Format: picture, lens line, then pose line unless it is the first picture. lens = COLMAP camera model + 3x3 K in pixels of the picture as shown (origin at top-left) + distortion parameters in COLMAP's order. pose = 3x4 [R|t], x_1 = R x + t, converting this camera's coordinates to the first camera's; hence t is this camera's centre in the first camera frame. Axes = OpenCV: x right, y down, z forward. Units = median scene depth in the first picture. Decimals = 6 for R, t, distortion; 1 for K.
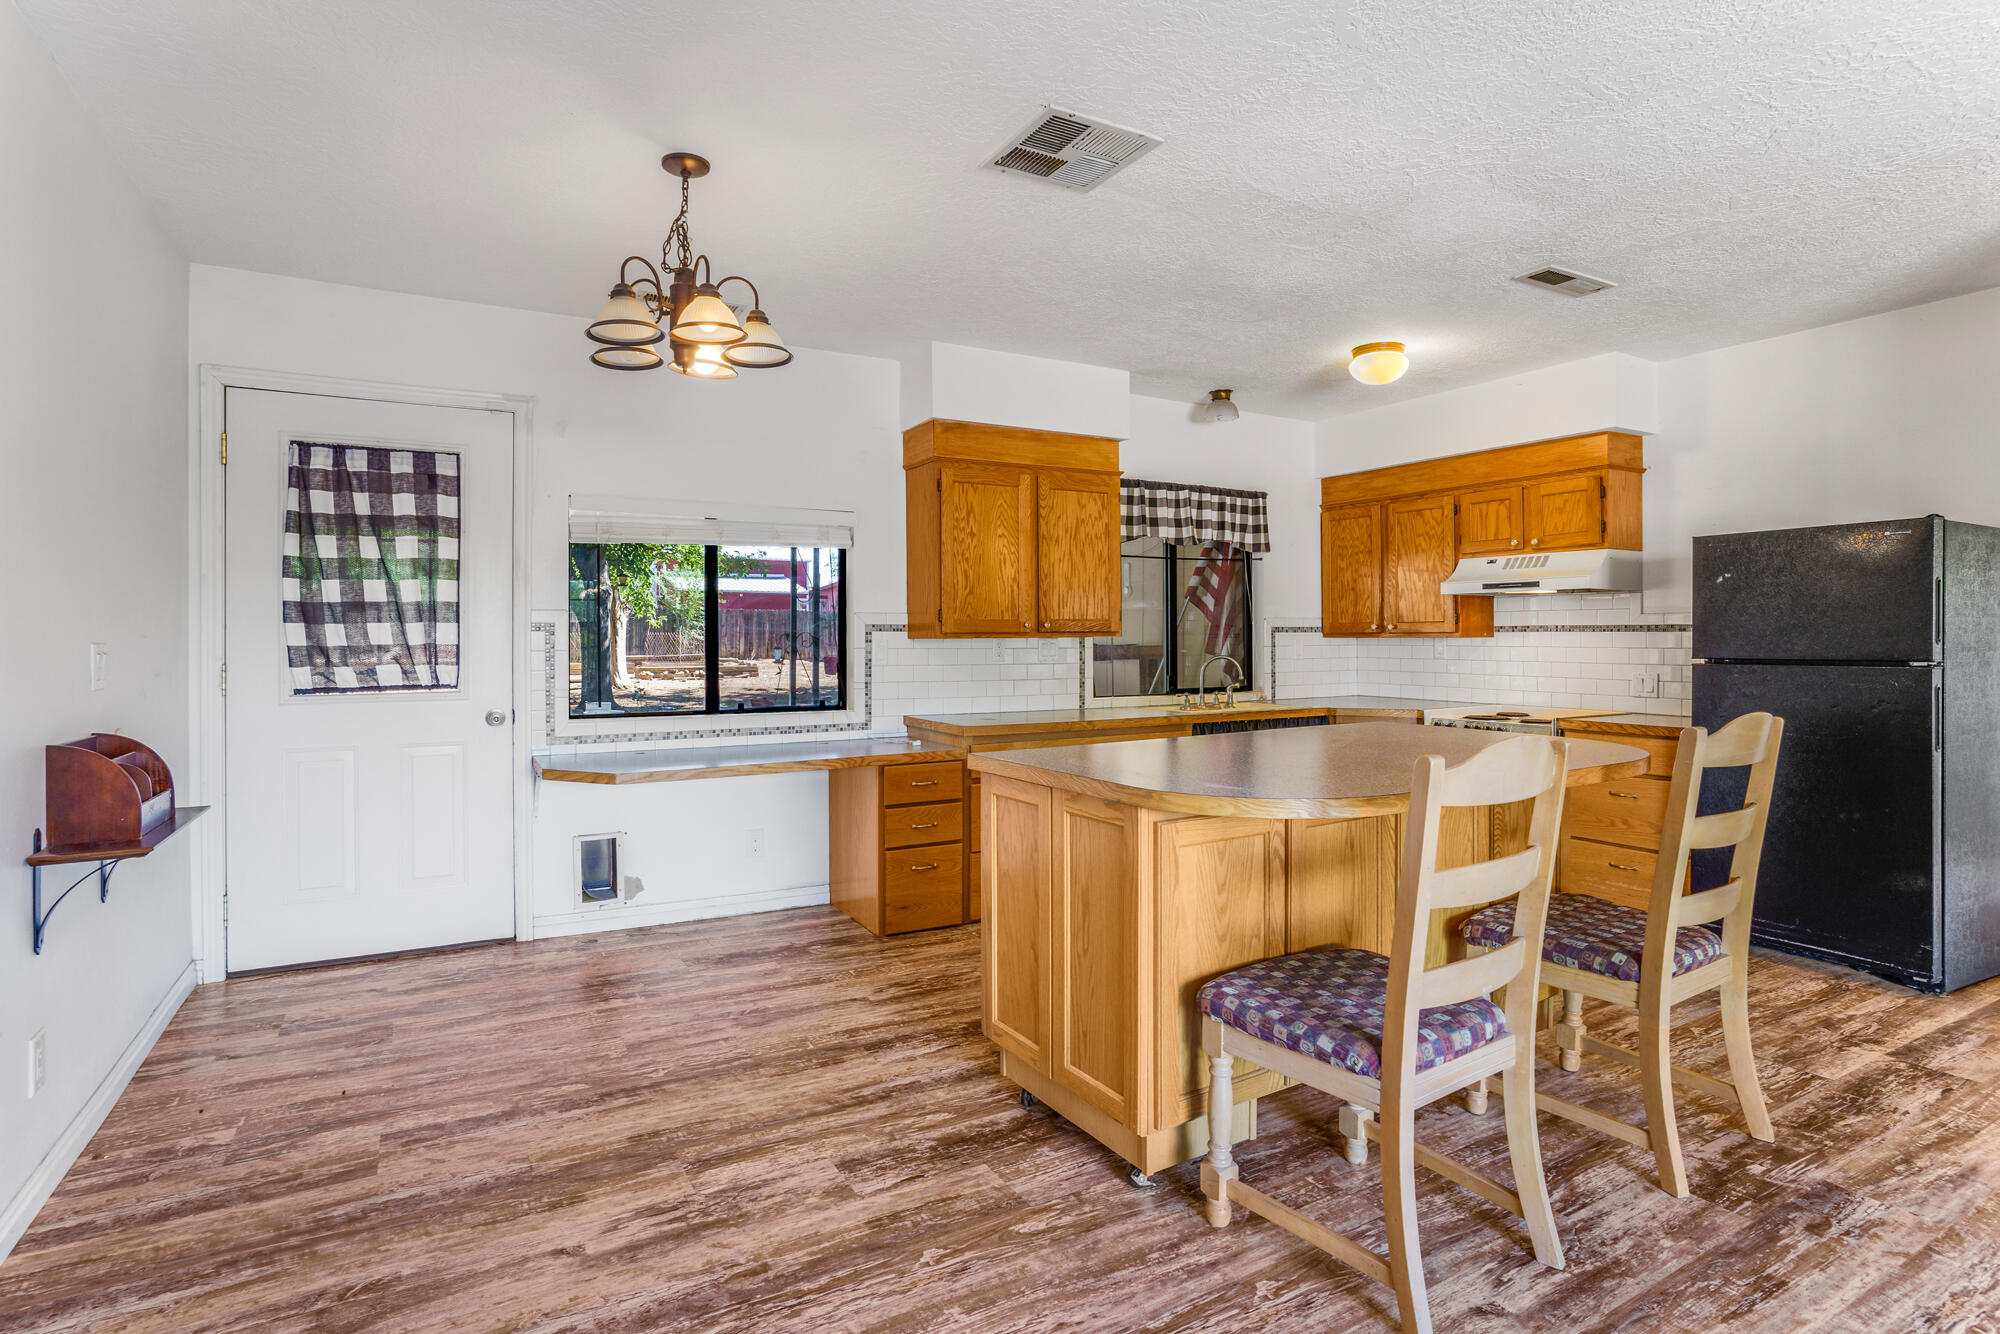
lens RADIAL K [[1002.8, 0, 1009.0], [0, 1002.8, 657.5], [0, 0, 1]] dist [-0.020514, 0.003593]
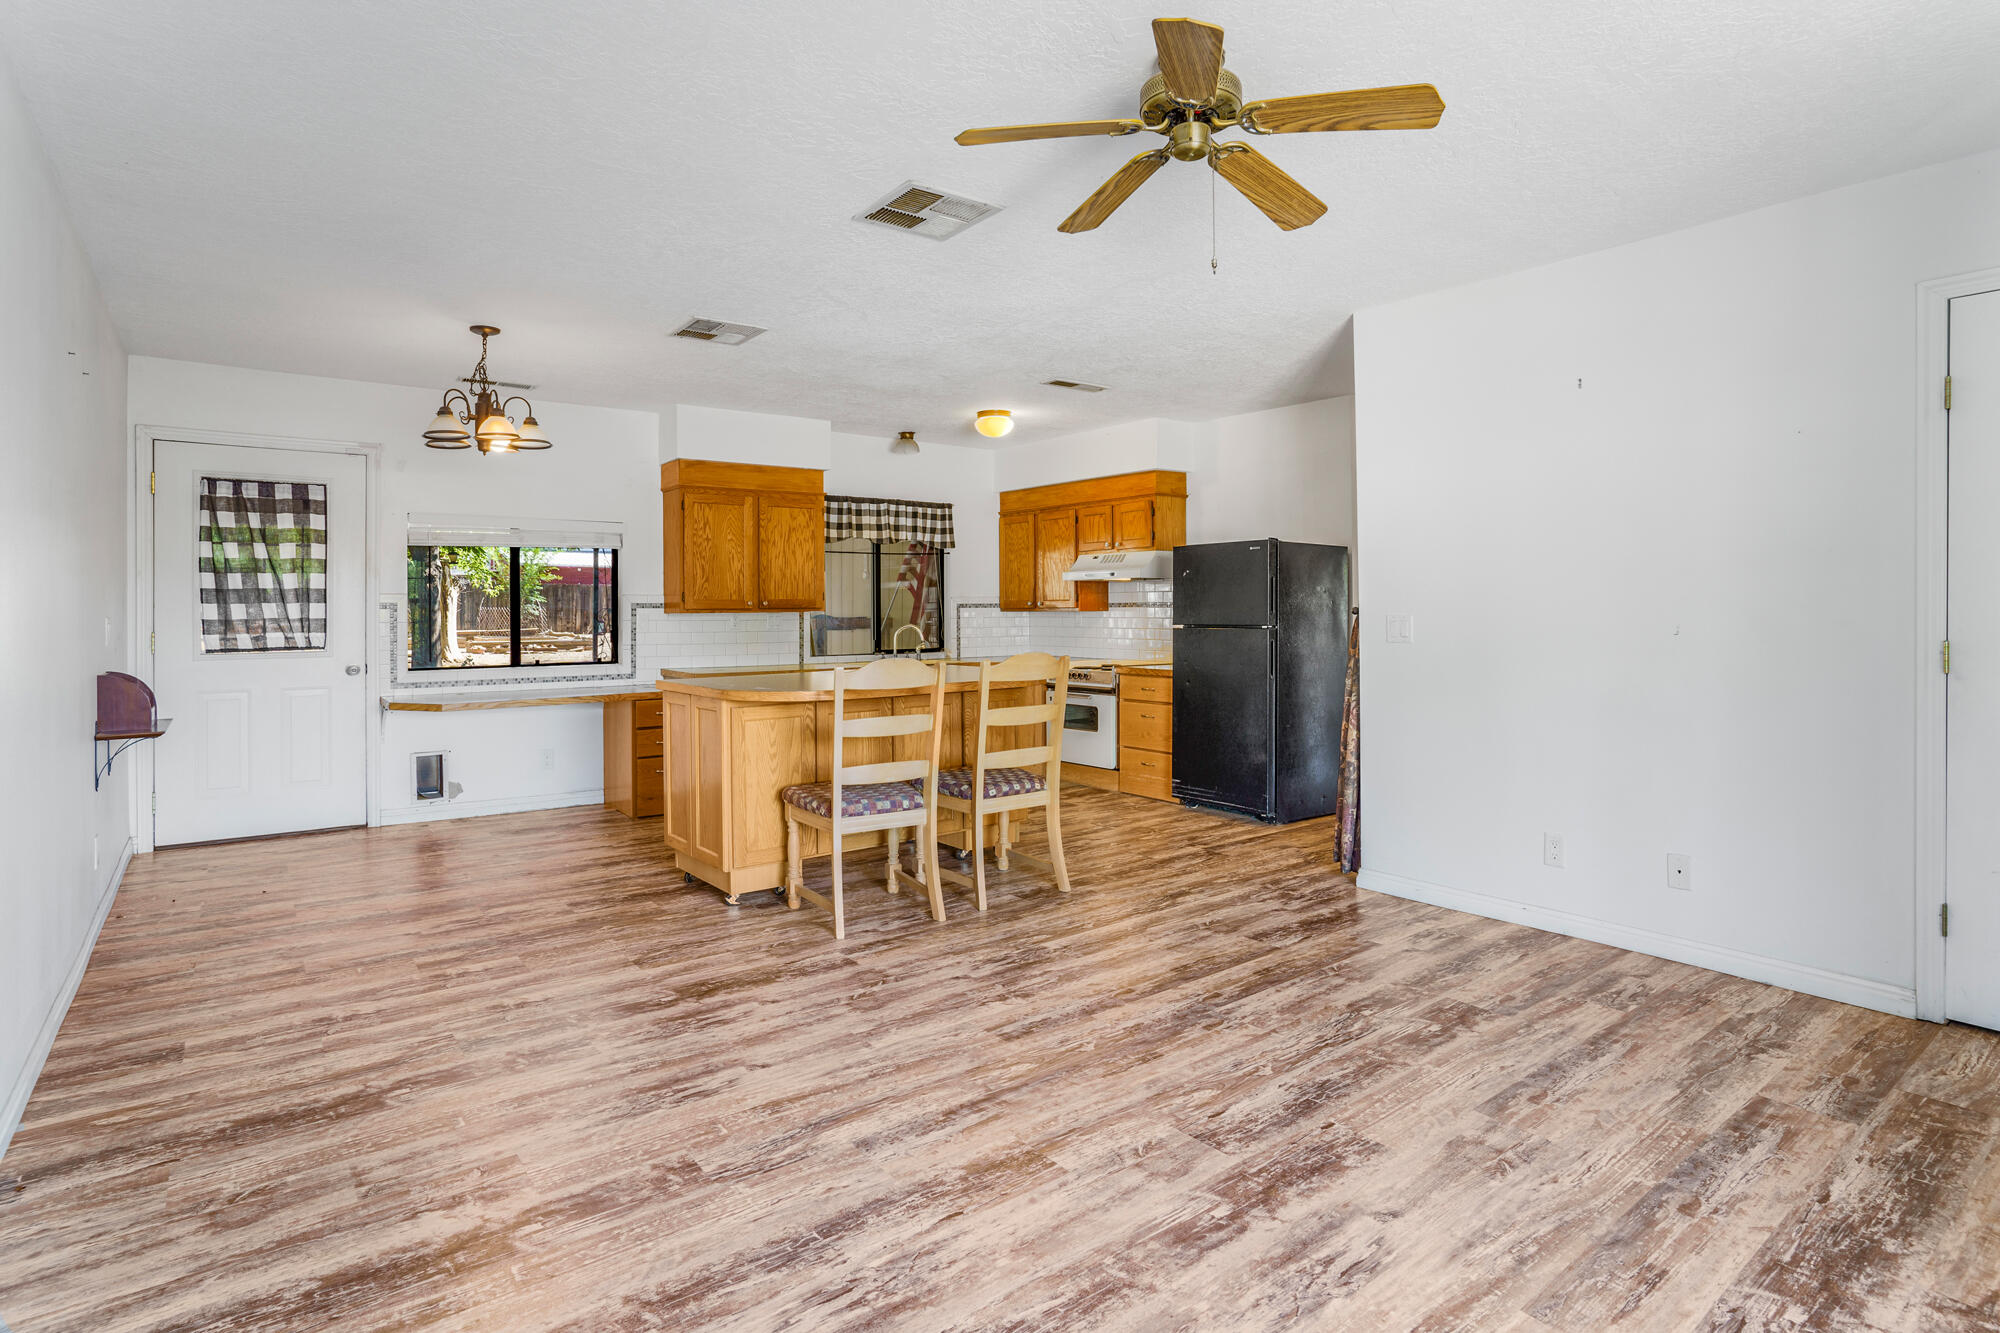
lens RADIAL K [[1002.8, 0, 988.5], [0, 1002.8, 619.8], [0, 0, 1]] dist [-0.020514, 0.003593]
pose [[0.992404, -0.003779, 0.122965, 0.189903], [0.005077, 0.999935, -0.010249, 0.007186], [-0.122919, 0.010796, 0.992358, -0.468423]]
